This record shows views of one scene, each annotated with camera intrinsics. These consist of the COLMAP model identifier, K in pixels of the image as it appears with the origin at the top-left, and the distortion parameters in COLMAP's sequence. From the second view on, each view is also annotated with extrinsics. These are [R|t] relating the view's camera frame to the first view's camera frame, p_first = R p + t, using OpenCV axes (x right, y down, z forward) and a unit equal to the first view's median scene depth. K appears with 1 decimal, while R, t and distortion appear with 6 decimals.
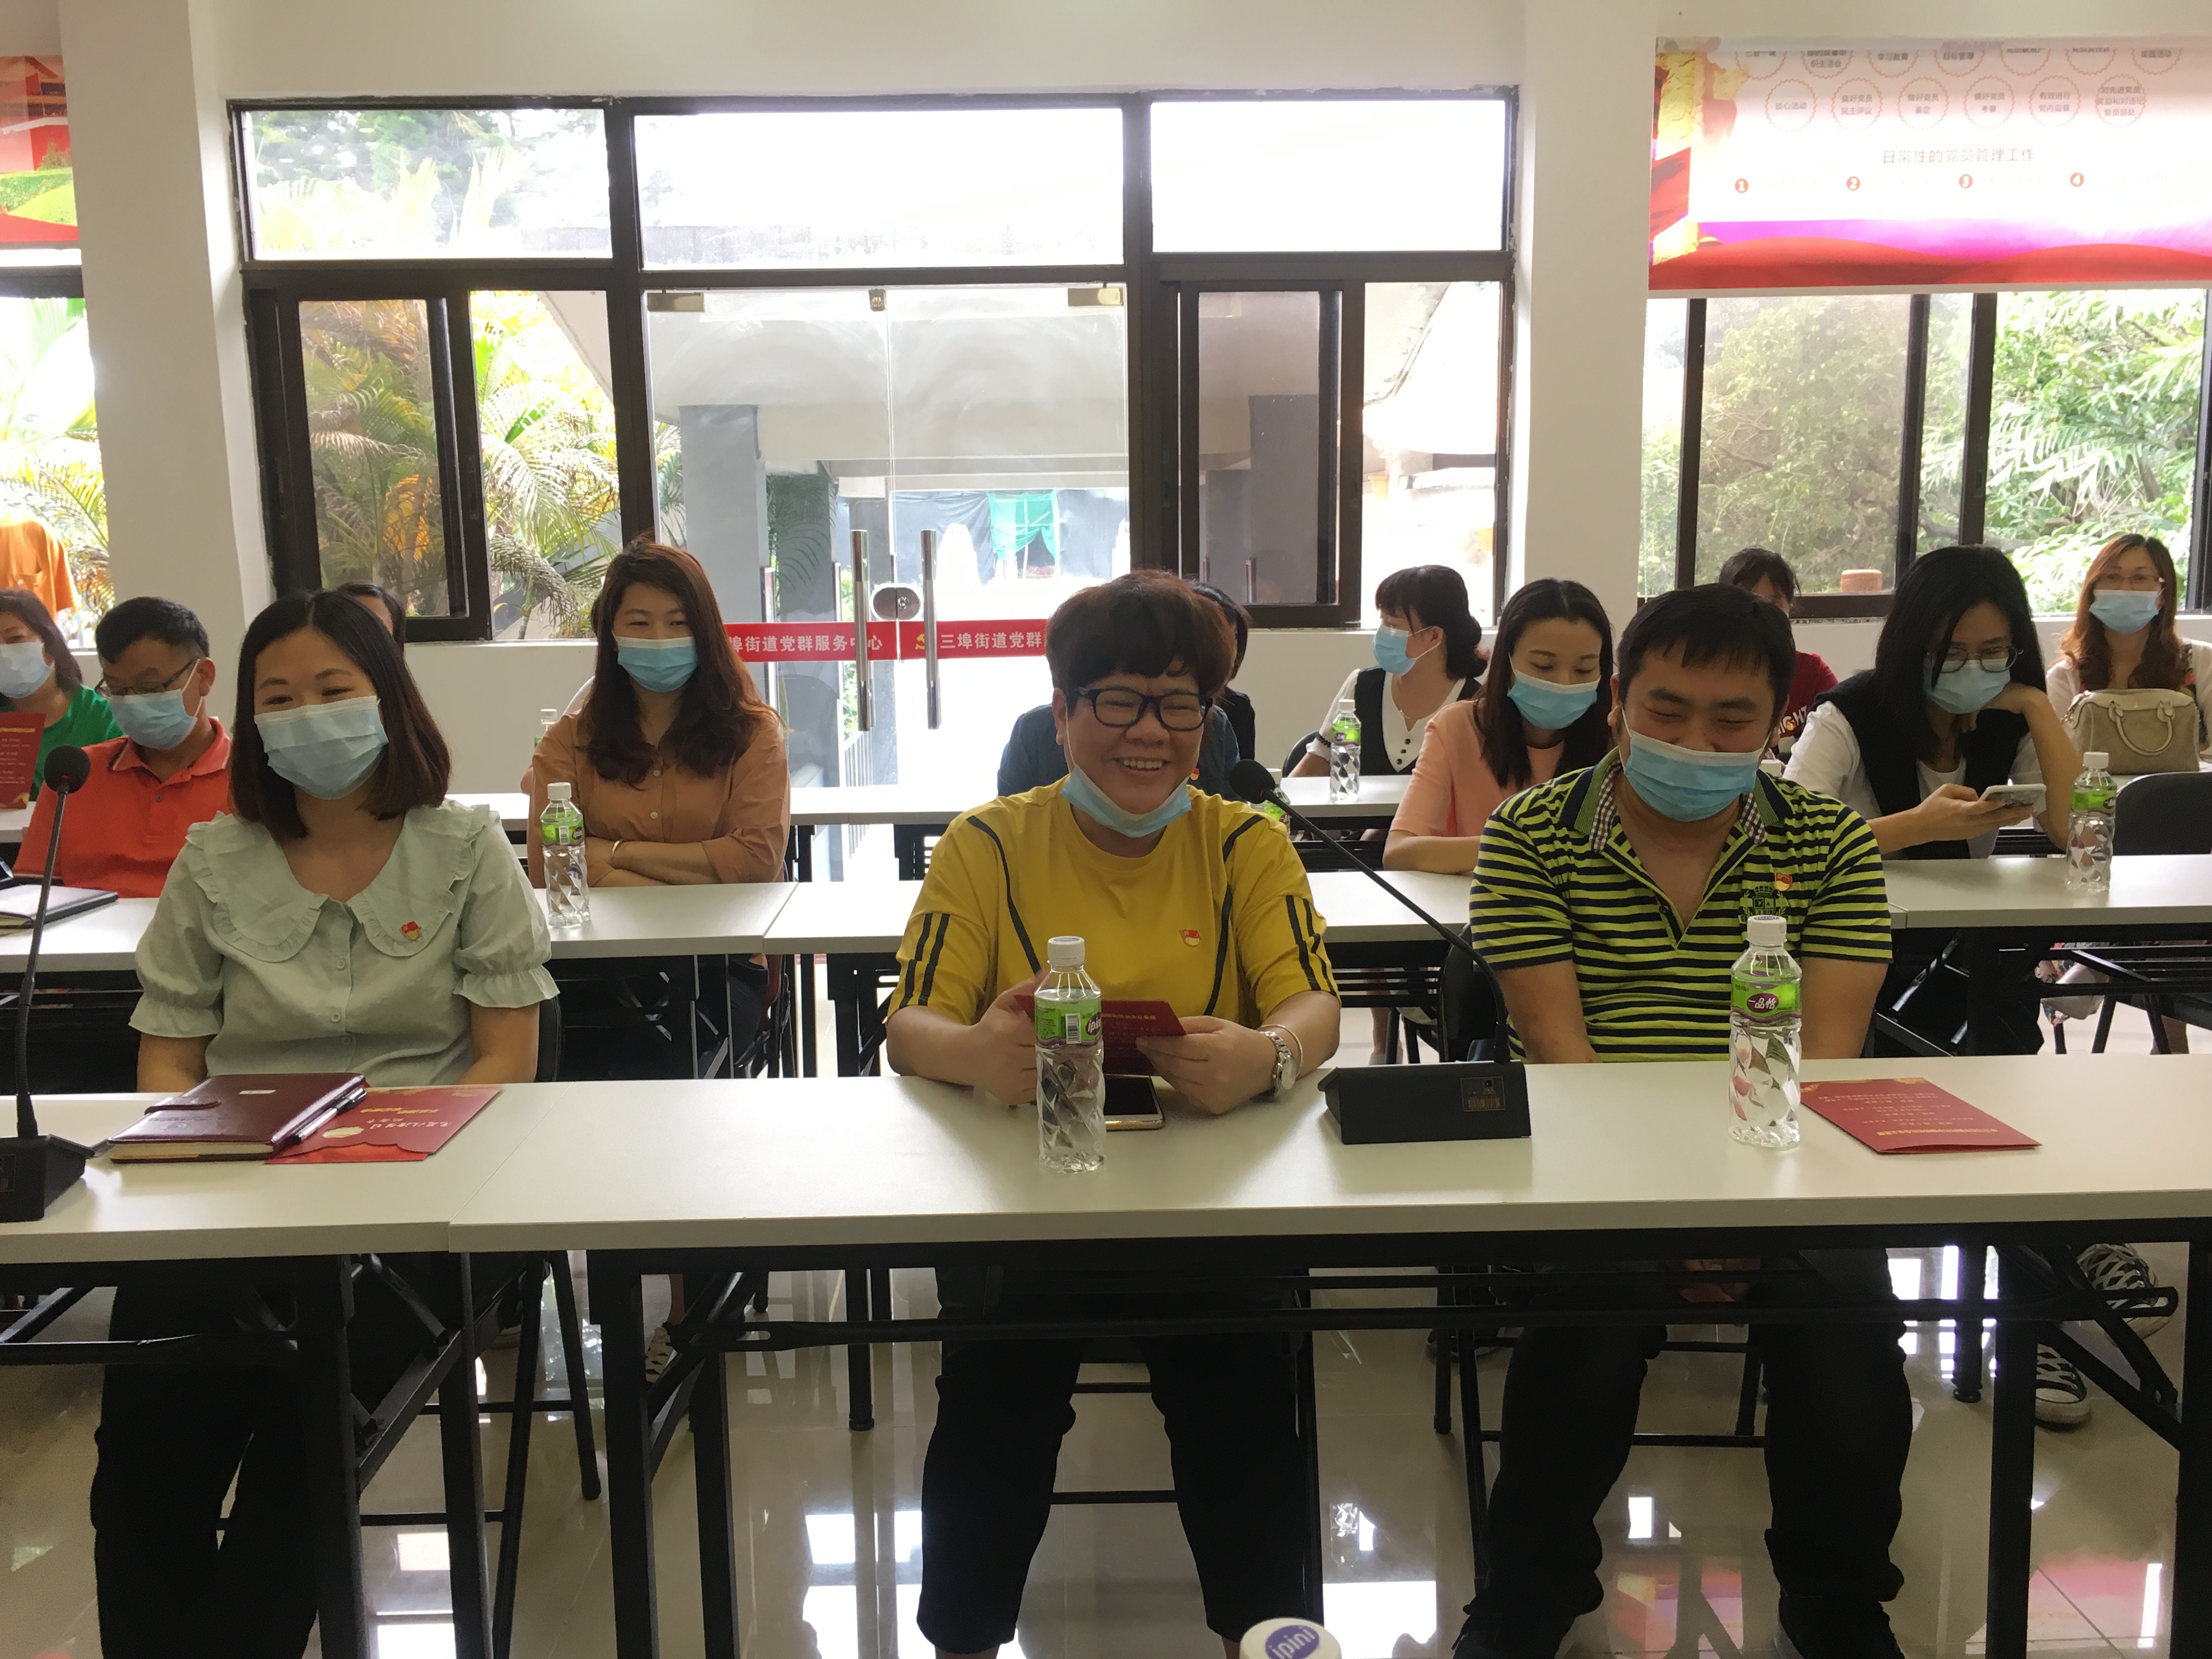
lens RADIAL K [[1919.0, 0, 1096.0], [0, 1919.0, 825.9], [0, 0, 1]] dist [0.079133, -0.101544]
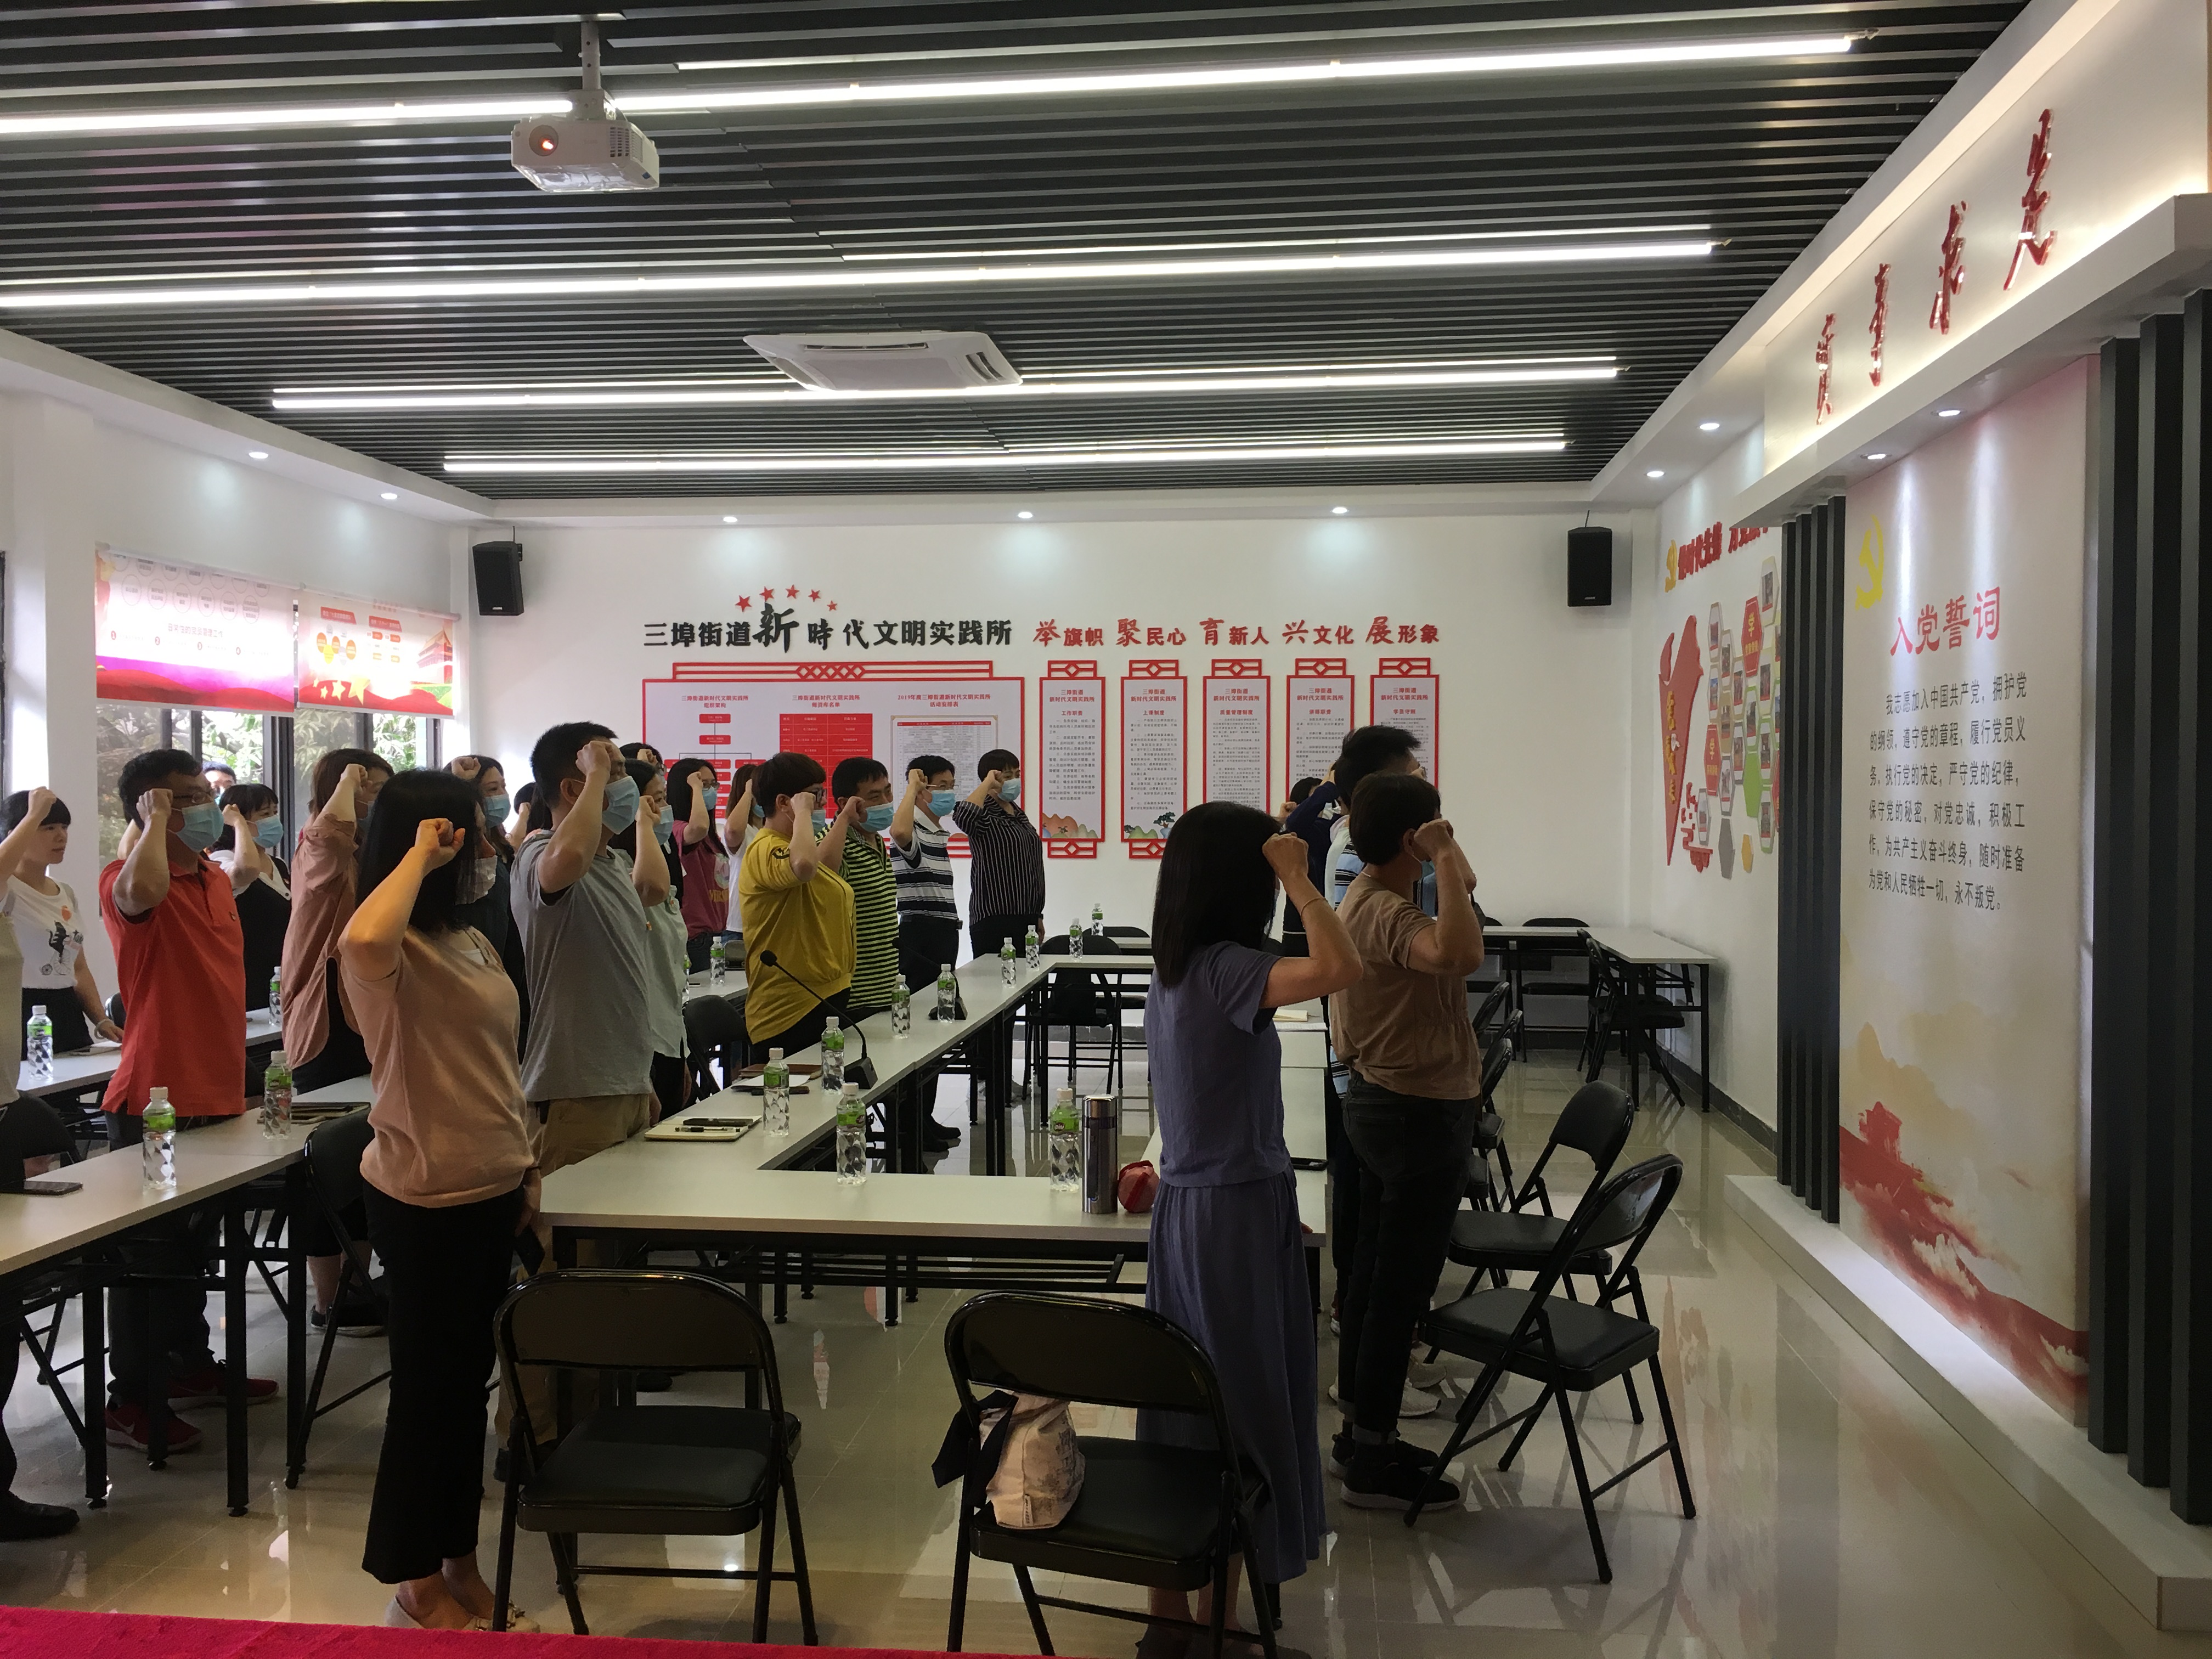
lens RADIAL K [[1919.0, 0, 1096.0], [0, 1919.0, 825.9], [0, 0, 1]] dist [0.079133, -0.101544]
pose [[0.142613, -0.003364, 0.989773, -1.083947], [0.162209, 0.986553, -0.020019, -0.020306], [-0.976396, 0.163405, 0.141241, 0.038244]]
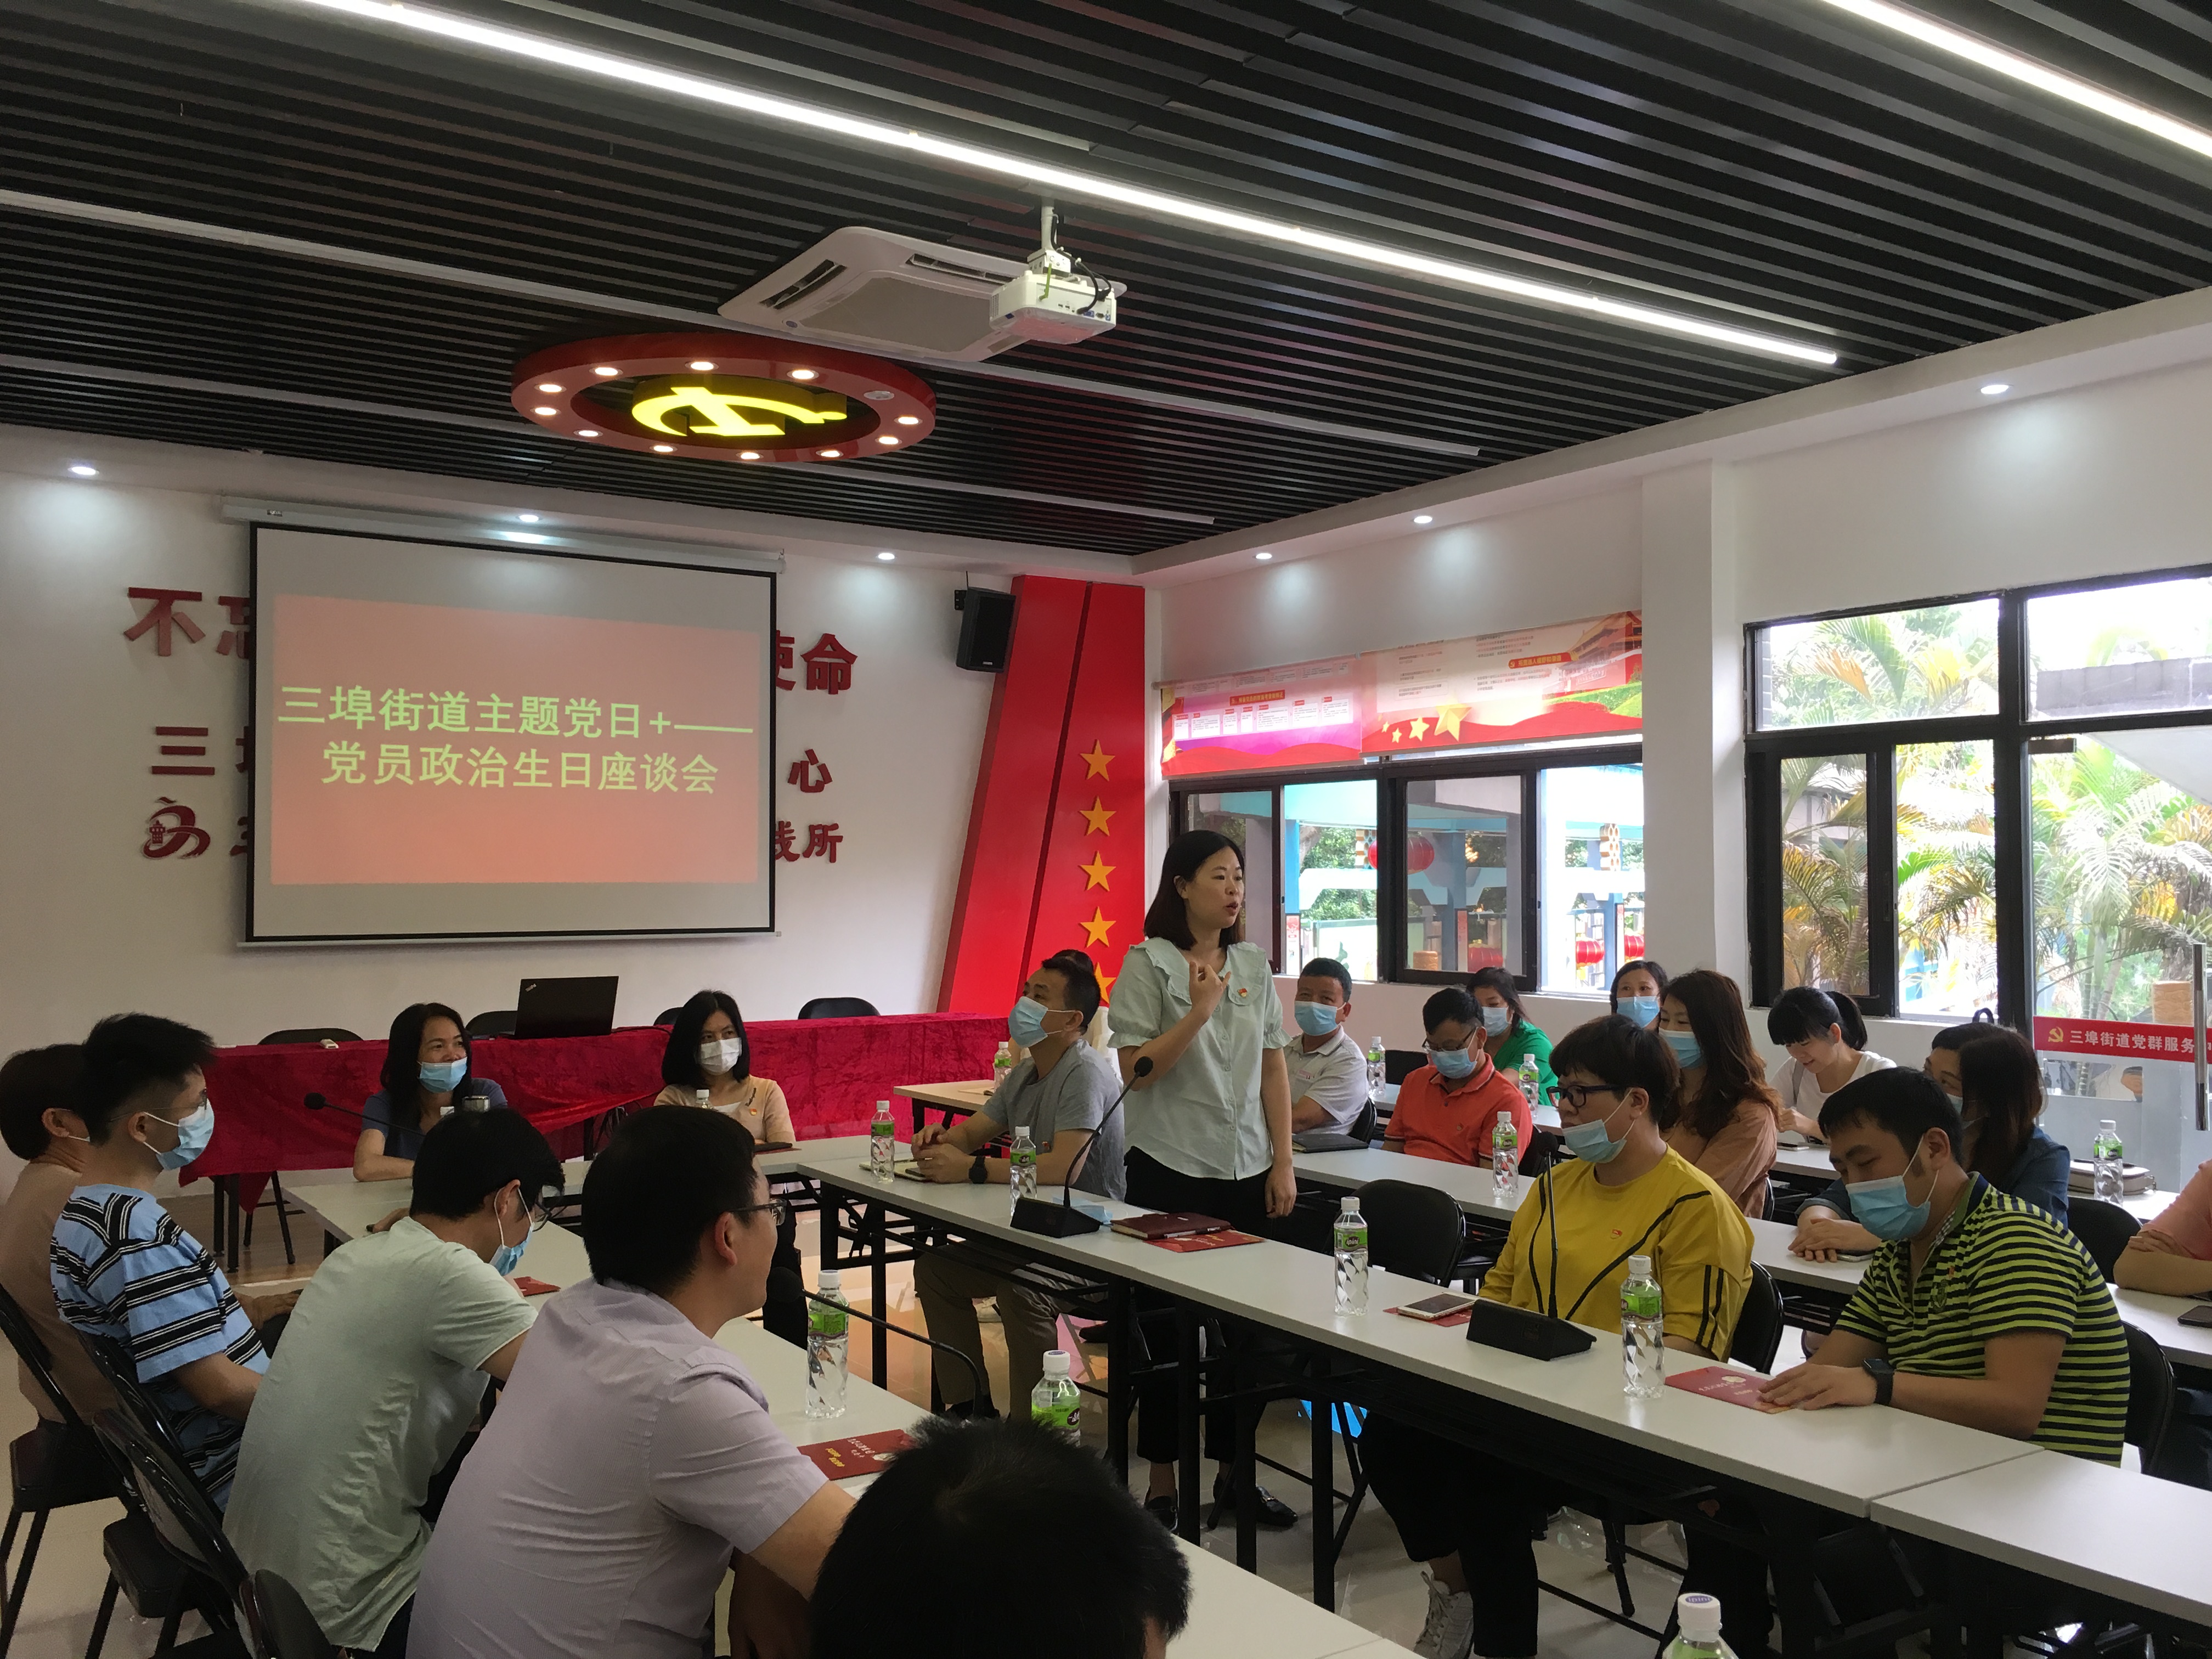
lens RADIAL K [[1919.0, 0, 1096.0], [0, 1919.0, 825.9], [0, 0, 1]] dist [0.079133, -0.101544]
pose [[0.528153, -0.008347, -0.849108, 0.482526], [-0.148399, 0.983656, -0.101975, -0.015526], [0.836081, 0.179866, 0.518282, -0.090916]]
